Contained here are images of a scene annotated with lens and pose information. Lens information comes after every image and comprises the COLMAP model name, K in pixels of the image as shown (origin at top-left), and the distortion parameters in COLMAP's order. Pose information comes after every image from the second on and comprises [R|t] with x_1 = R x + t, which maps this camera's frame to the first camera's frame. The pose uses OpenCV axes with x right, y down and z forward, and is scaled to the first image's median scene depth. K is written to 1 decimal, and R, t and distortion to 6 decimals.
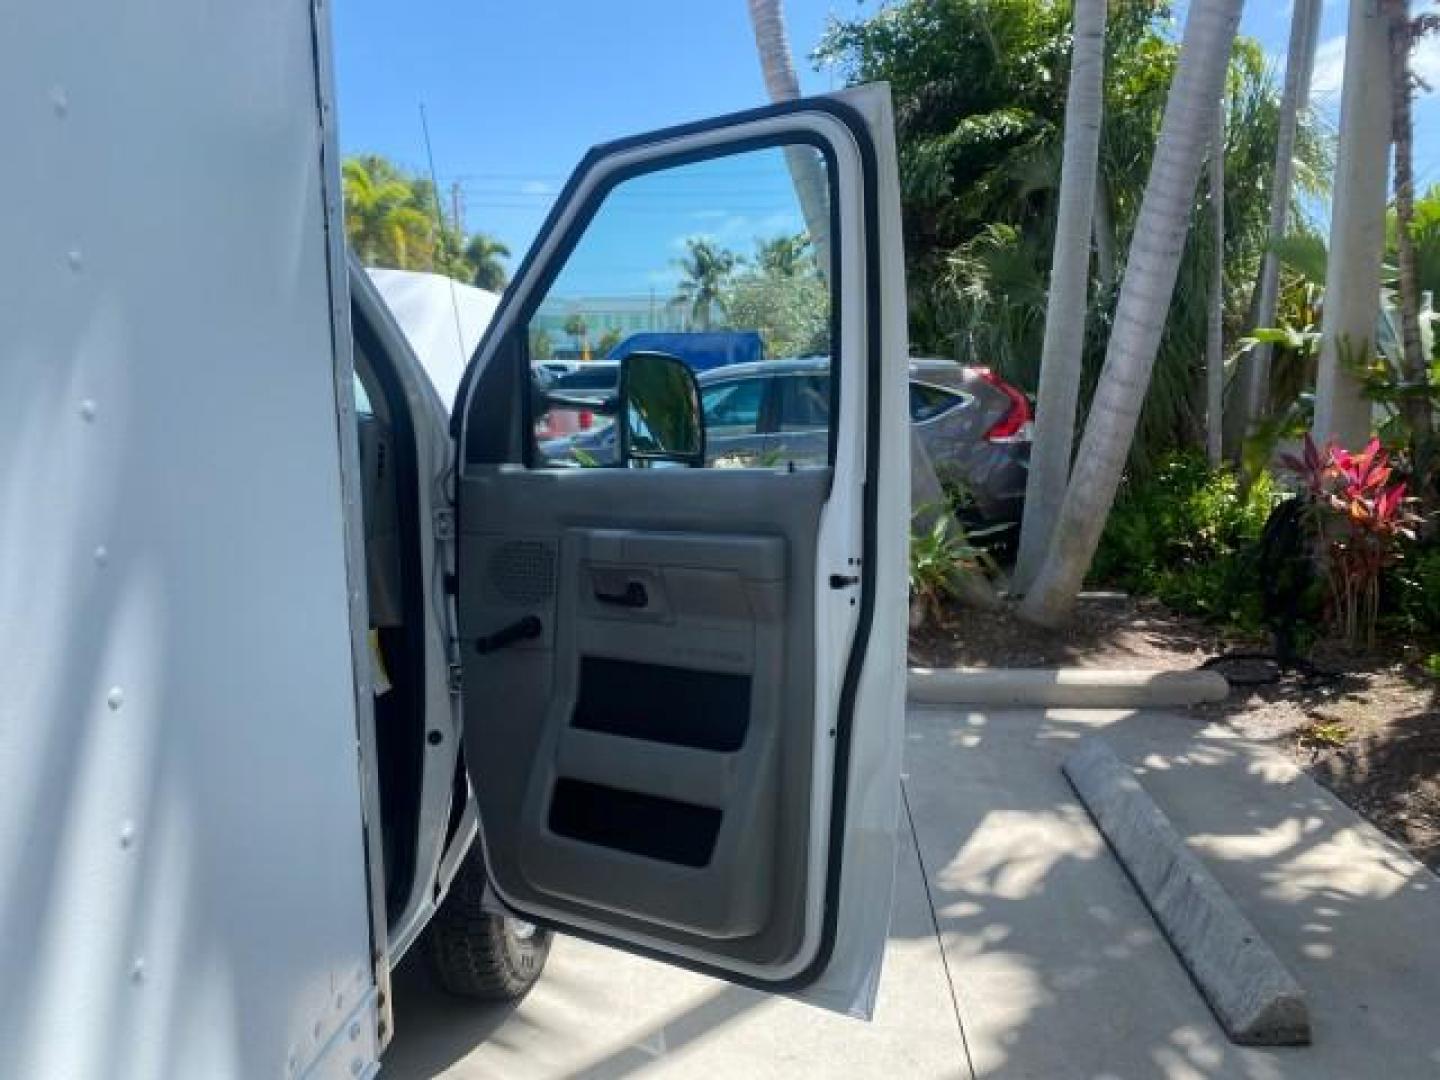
lens RADIAL K [[1099.8, 0, 717.8], [0, 1099.8, 538.0], [0, 0, 1]] dist [0.005194, -0.005812]
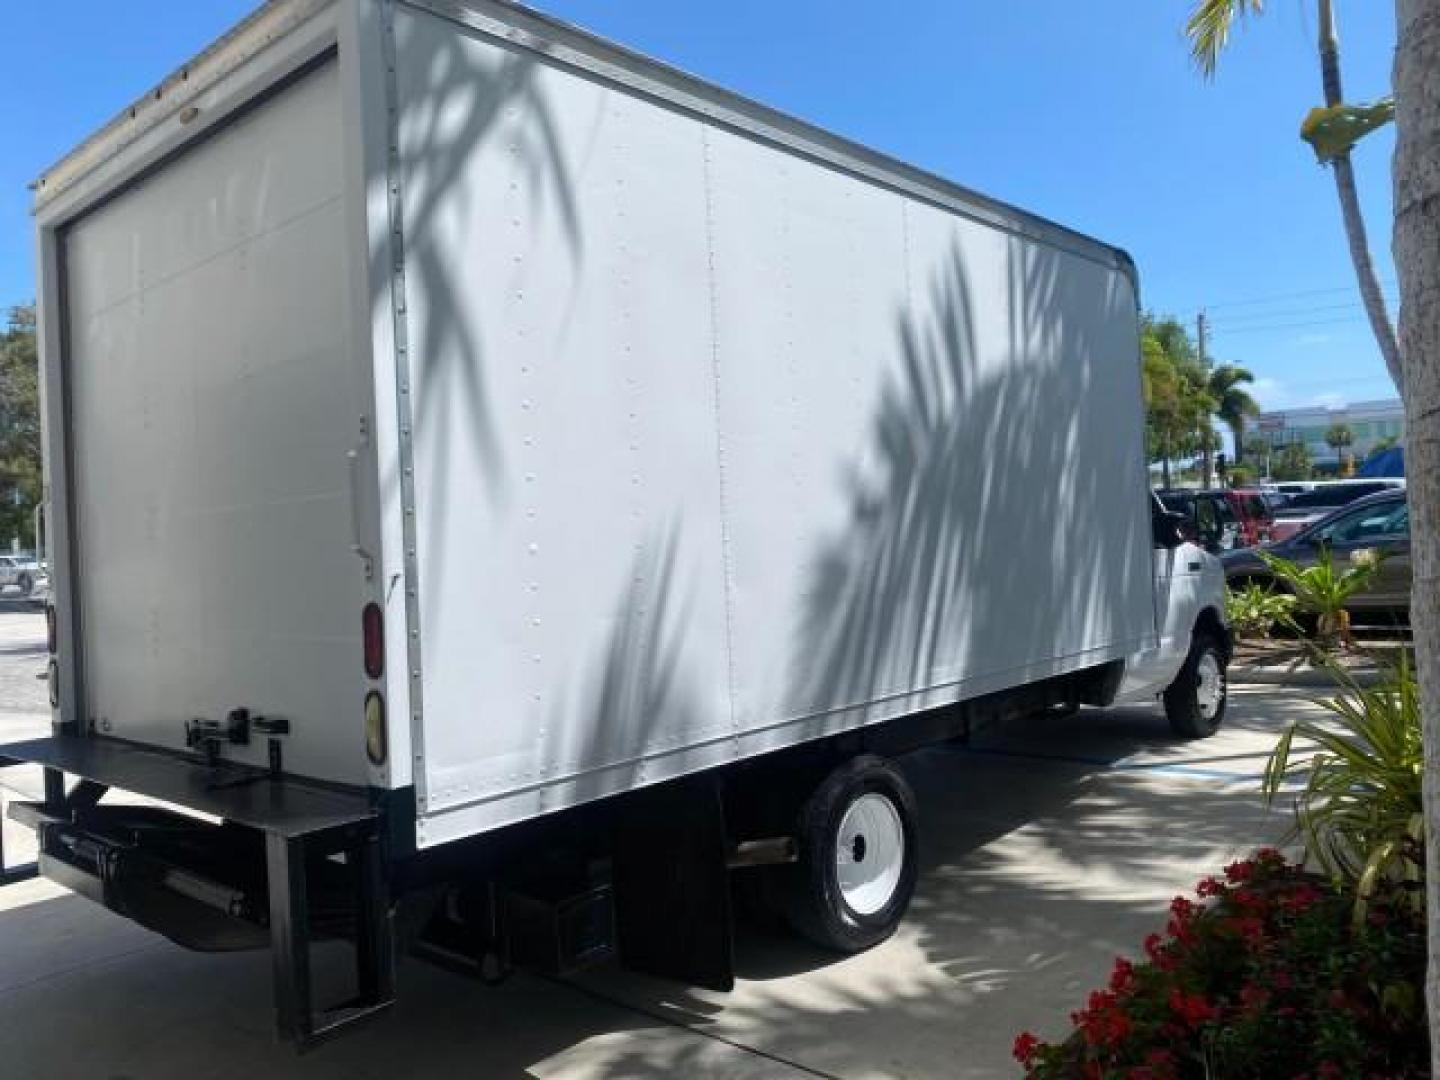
lens RADIAL K [[1099.8, 0, 717.8], [0, 1099.8, 538.0], [0, 0, 1]] dist [0.005194, -0.005812]
pose [[0.796205, -0.029629, -0.604301, 0.031506], [-0.038977, 0.994214, -0.100101, 0.015168], [0.603770, 0.103255, 0.790443, -0.116515]]
